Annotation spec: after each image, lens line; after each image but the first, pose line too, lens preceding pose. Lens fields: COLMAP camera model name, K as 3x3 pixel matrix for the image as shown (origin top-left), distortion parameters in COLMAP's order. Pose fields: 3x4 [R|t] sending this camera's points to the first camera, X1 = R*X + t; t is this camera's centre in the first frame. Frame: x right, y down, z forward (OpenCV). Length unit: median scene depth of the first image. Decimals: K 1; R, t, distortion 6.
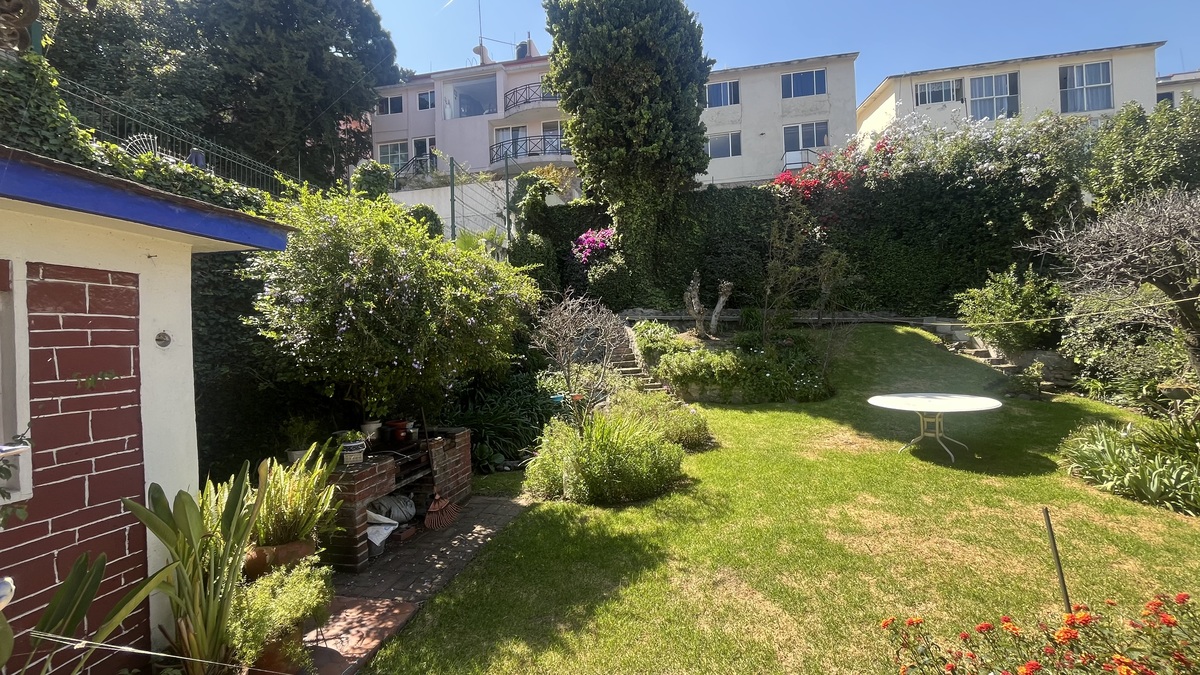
lens RADIAL K [[489.0, 0, 597.6], [0, 489.0, 338.1], [0, 0, 1]] dist [-0.003975, 0.000143]
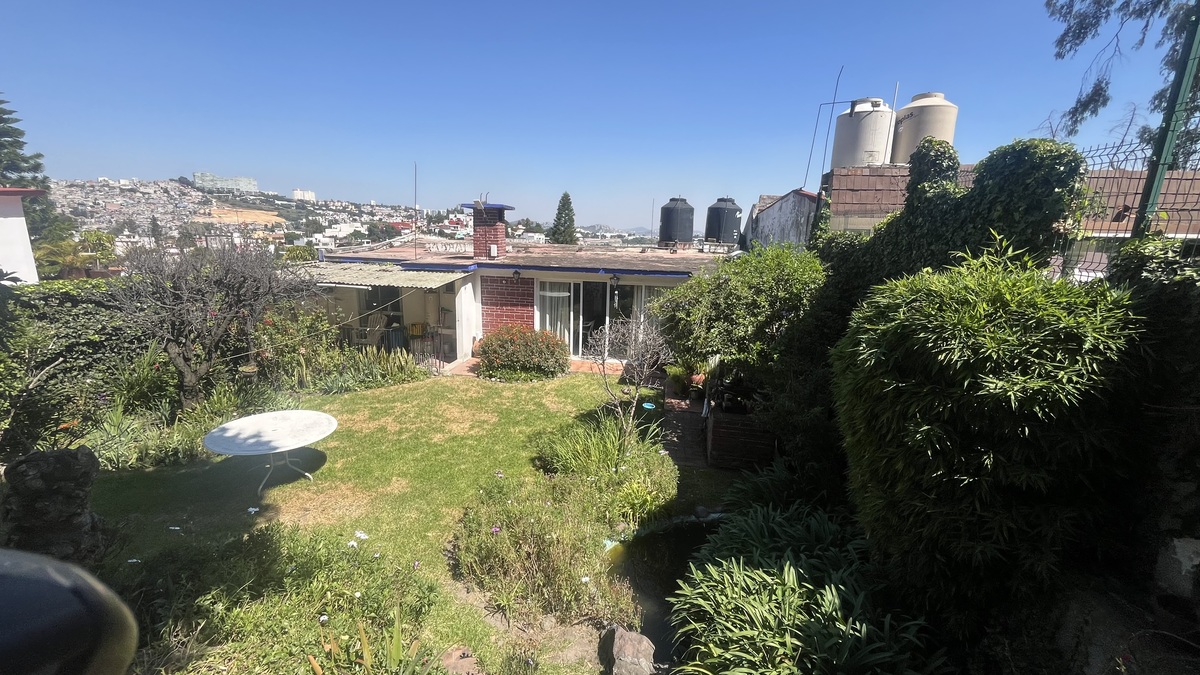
lens RADIAL K [[489.0, 0, 595.9], [0, 489.0, 341.8], [0, 0, 1]] dist [-0.003975, 0.000143]
pose [[-0.999423, 0.016481, -0.029693, 0.043468], [0.009259, 0.973463, 0.228659, -0.186243], [0.032673, 0.228252, -0.973054, 1.371356]]
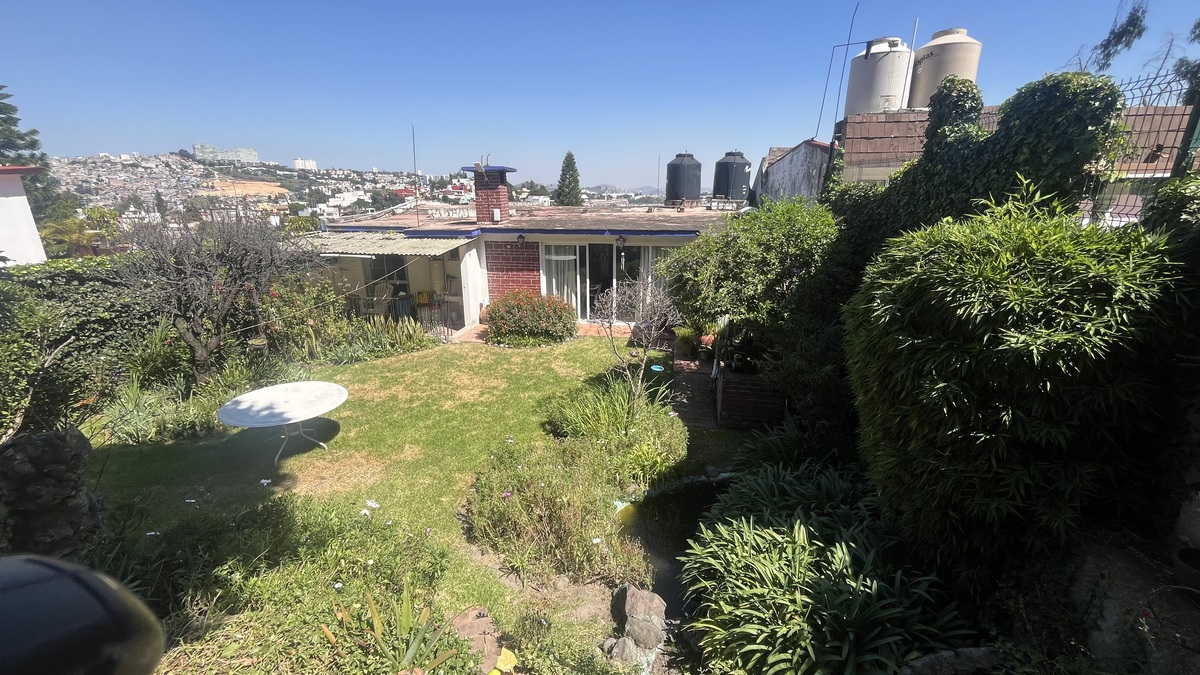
lens RADIAL K [[489.0, 0, 595.2], [0, 489.0, 341.1], [0, 0, 1]] dist [-0.003975, 0.000143]
pose [[-0.998947, 0.045312, -0.007227, 0.040964], [0.041074, 0.953251, 0.299375, -0.185115], [0.020454, 0.298763, -0.954108, 1.365608]]
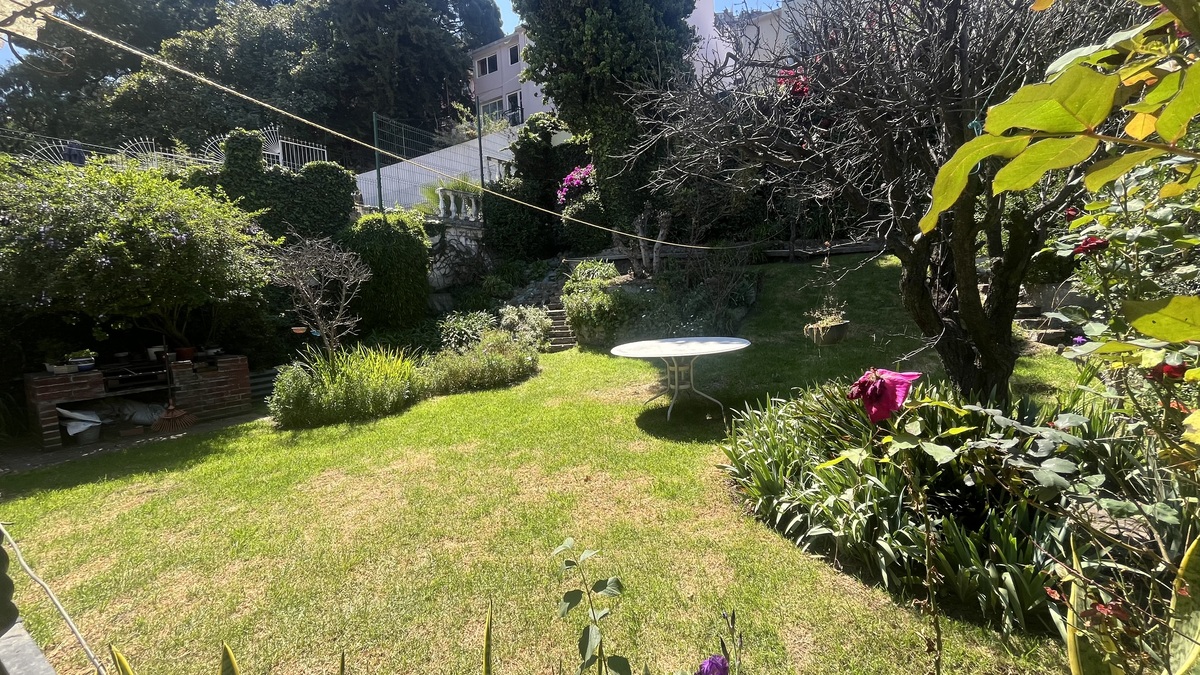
lens RADIAL K [[489.0, 0, 597.5], [0, 489.0, 339.4], [0, 0, 1]] dist [-0.003975, 0.000143]
pose [[0.928729, 0.022723, -0.370061, 0.614901], [0.017483, 0.994326, 0.104931, 0.023088], [0.370346, -0.103922, 0.923062, 0.150273]]
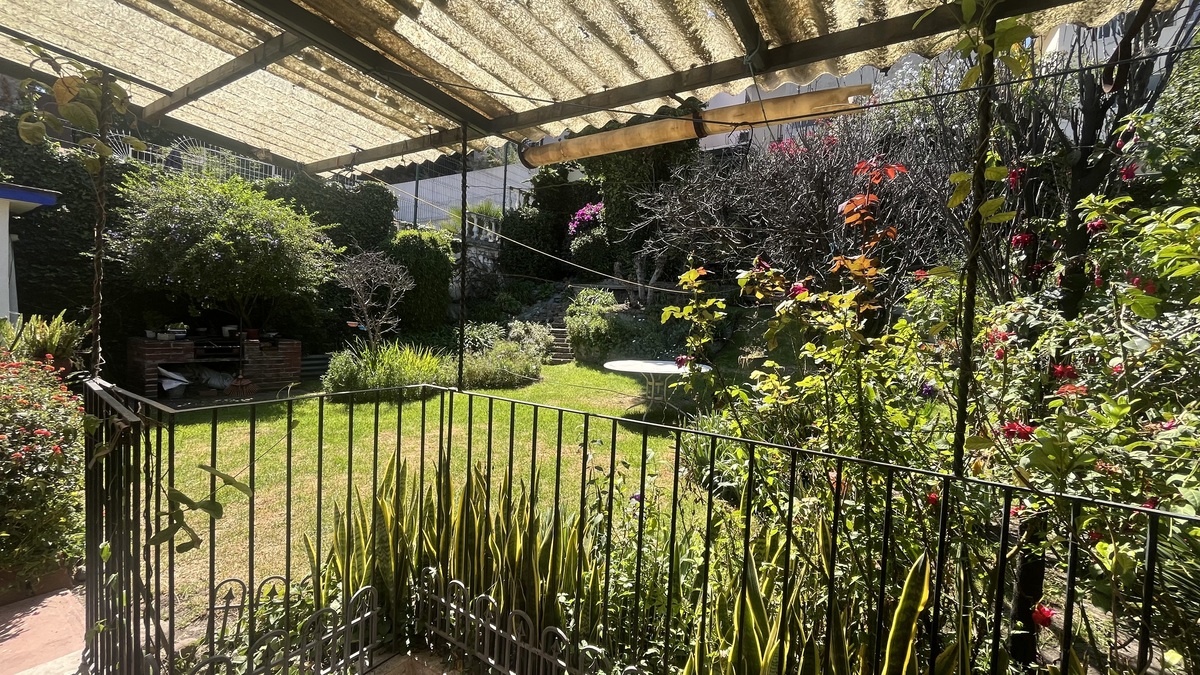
lens RADIAL K [[489.0, 0, 596.8], [0, 489.0, 339.0], [0, 0, 1]] dist [-0.003975, 0.000143]
pose [[0.927135, 0.097526, -0.361815, 0.668515], [-0.082104, 0.994946, 0.057798, 0.017003], [0.365623, -0.023881, 0.930456, 0.000533]]
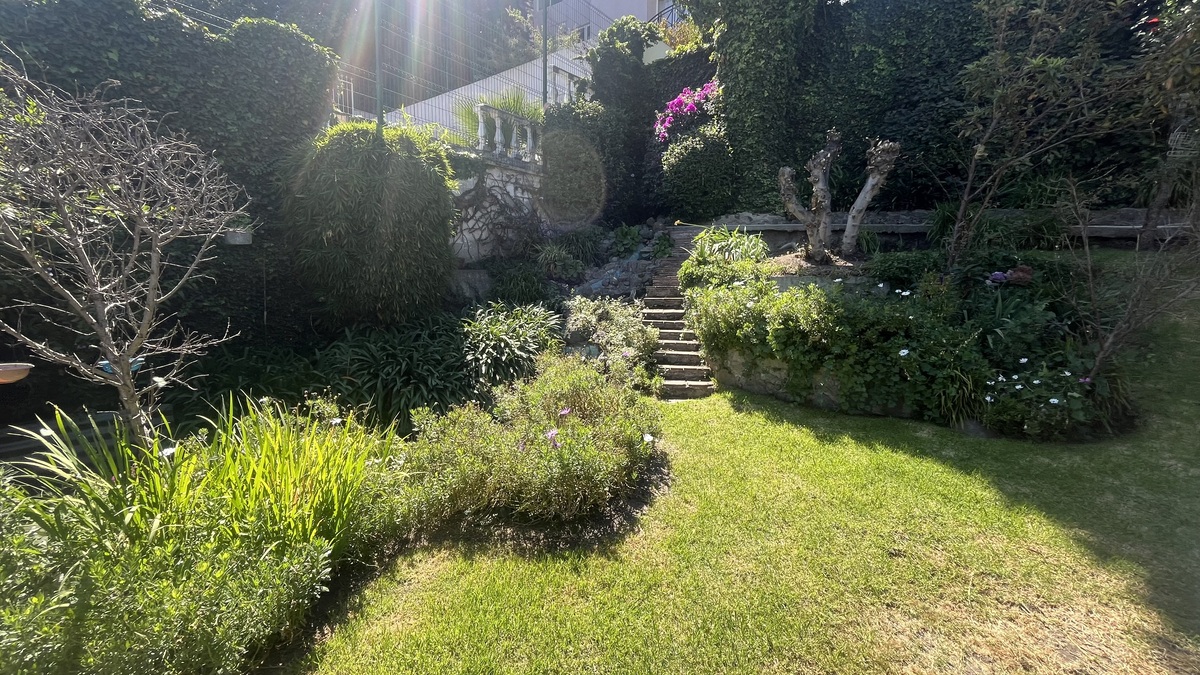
lens RADIAL K [[489.0, 0, 597.7], [0, 489.0, 338.6], [0, 0, 1]] dist [-0.003975, 0.000143]
pose [[0.893411, 0.099636, -0.438053, 0.306469], [-0.038280, 0.988433, 0.146749, 0.016827], [0.447607, -0.114338, 0.886890, 0.558027]]
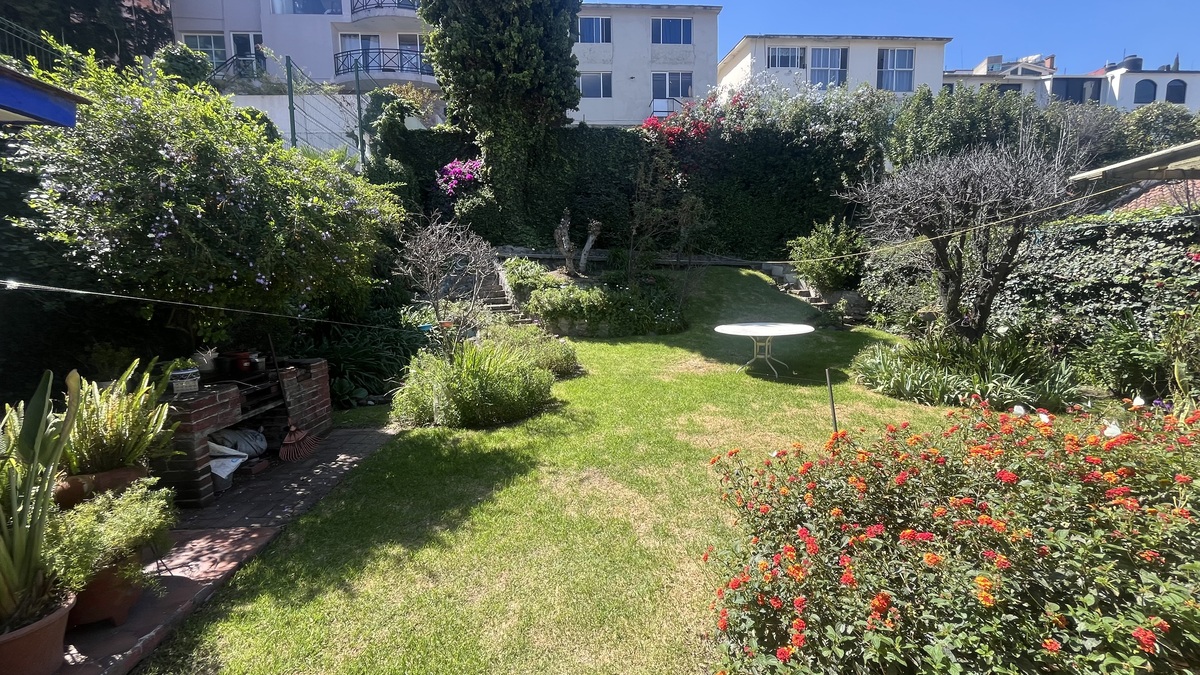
lens RADIAL K [[489.0, 0, 597.2], [0, 489.0, 337.4], [0, 0, 1]] dist [-0.003975, 0.000143]
pose [[0.965583, -0.012654, 0.259788, -0.003296], [-0.015557, 0.994218, 0.106249, 0.023422], [-0.259630, -0.106634, 0.959803, -0.015960]]
